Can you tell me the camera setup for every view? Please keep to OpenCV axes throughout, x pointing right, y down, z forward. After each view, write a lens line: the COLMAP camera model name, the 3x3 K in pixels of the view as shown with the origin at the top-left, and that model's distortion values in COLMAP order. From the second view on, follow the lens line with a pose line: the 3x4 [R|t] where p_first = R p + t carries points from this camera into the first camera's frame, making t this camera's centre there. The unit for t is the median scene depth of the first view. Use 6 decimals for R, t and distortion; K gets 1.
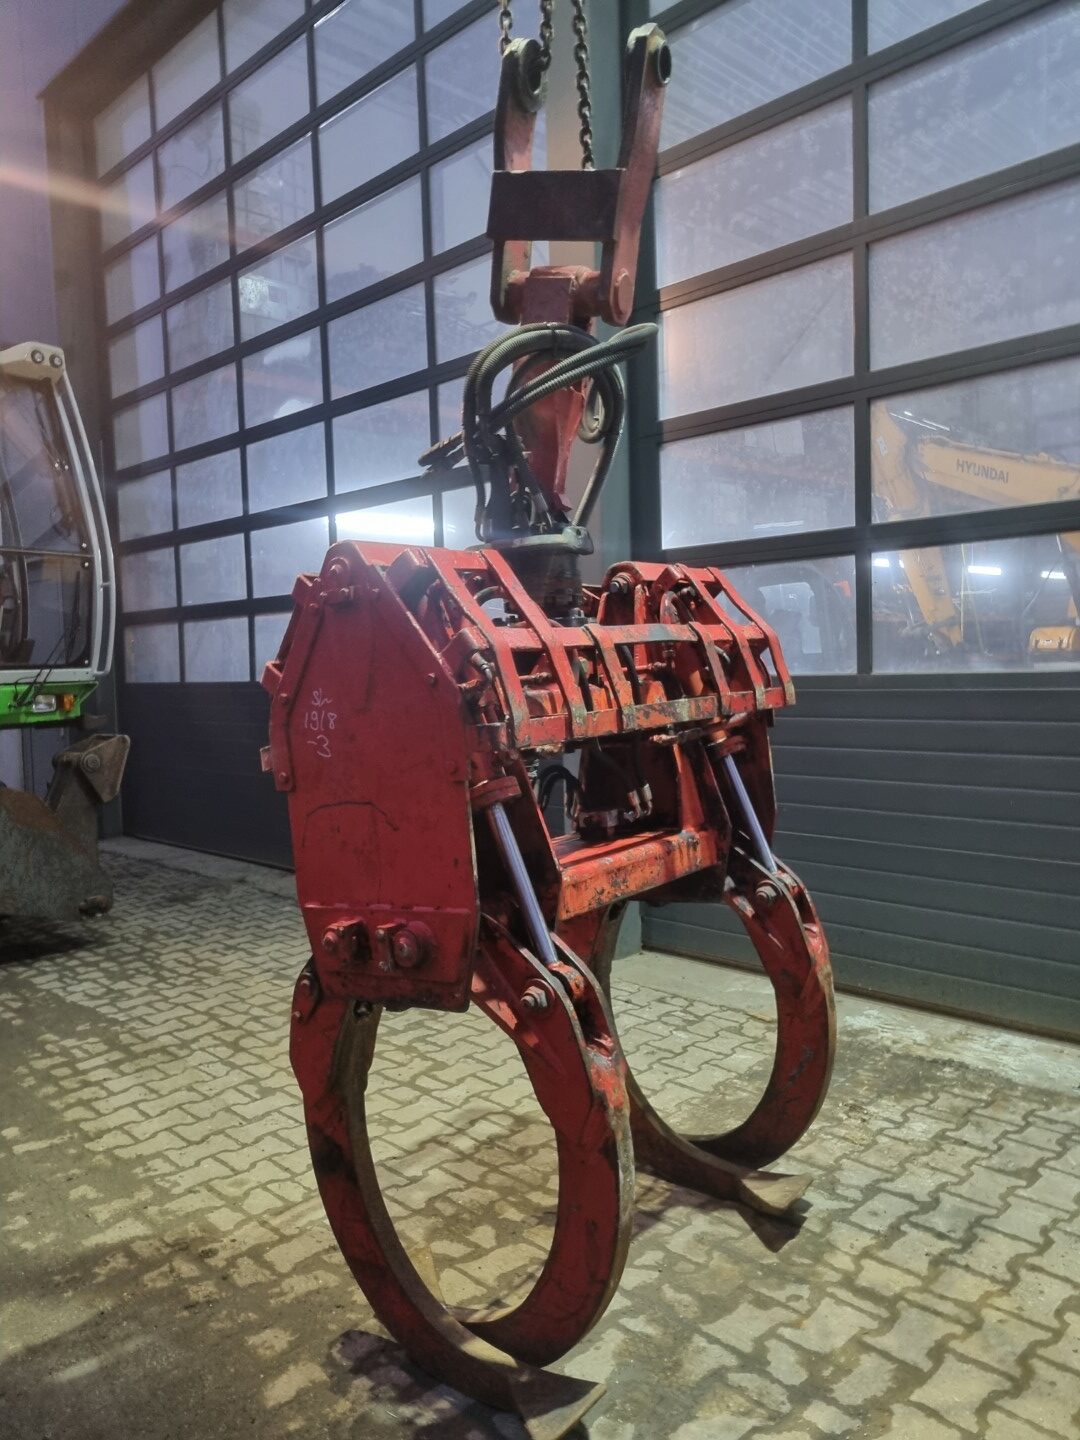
lens RADIAL K [[1072.6, 0, 531.5], [0, 1072.6, 717.9], [0, 0, 1]] dist [0.052850, -0.033584]
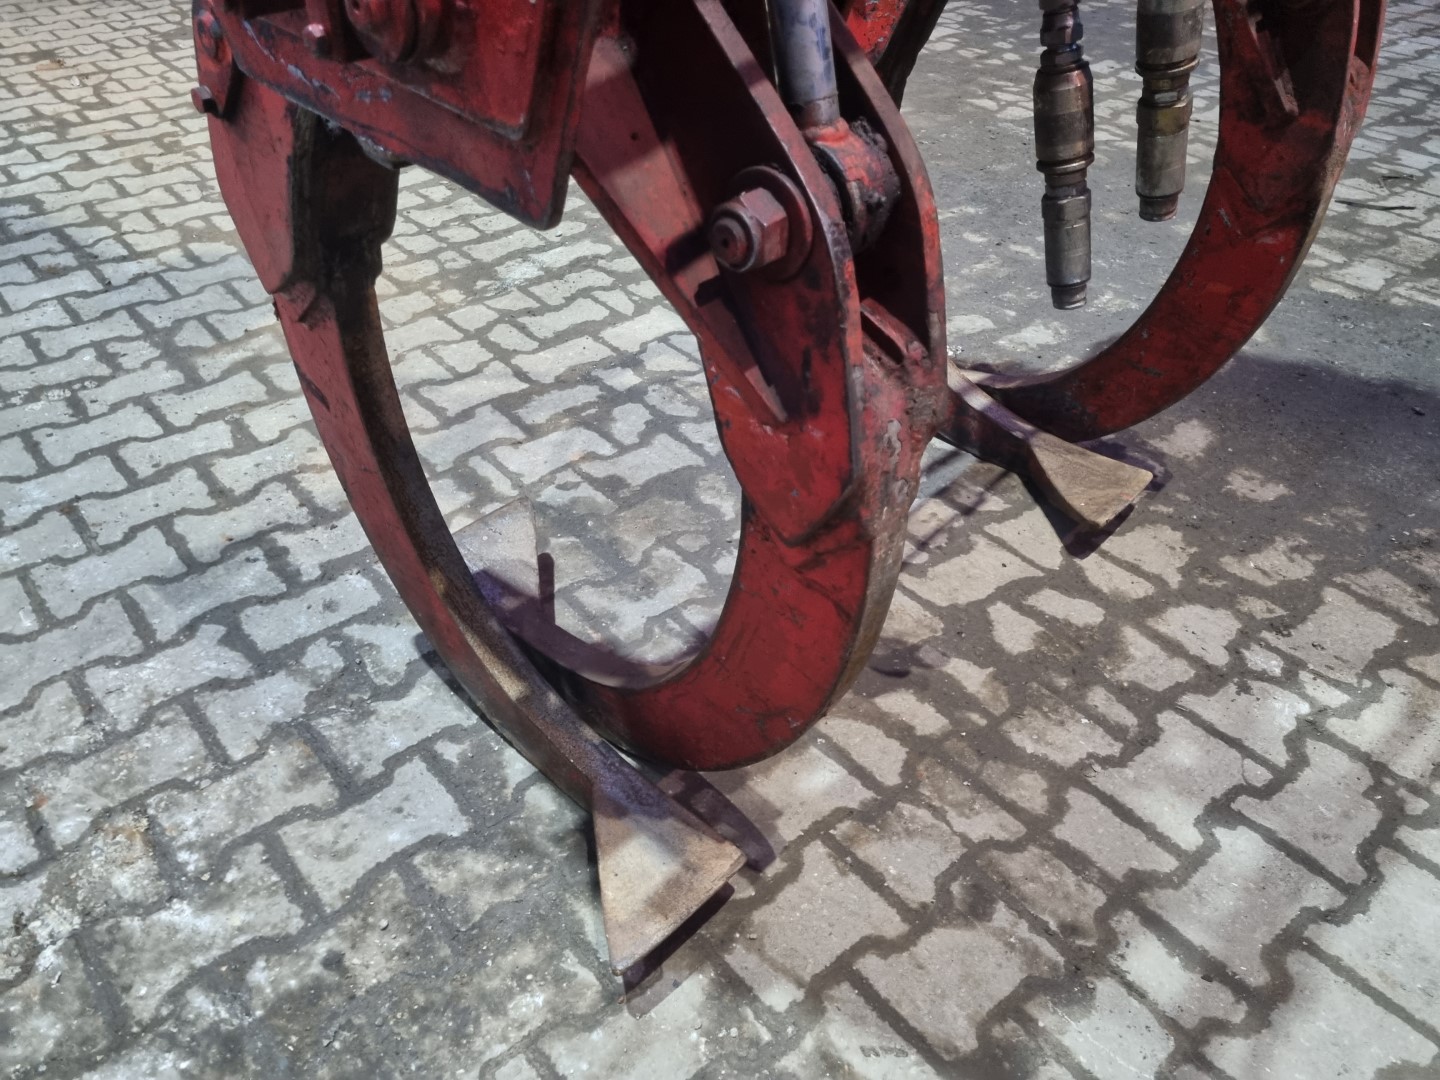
lens RADIAL K [[1072.6, 0, 729.1], [0, 1072.6, 545.6], [0, 0, 1]] dist [0.052850, -0.033584]
pose [[-0.995790, -0.019114, 0.089650, 0.054983], [0.045832, 0.743171, 0.667530, 0.061219], [-0.079384, 0.668829, -0.739166, 1.409823]]
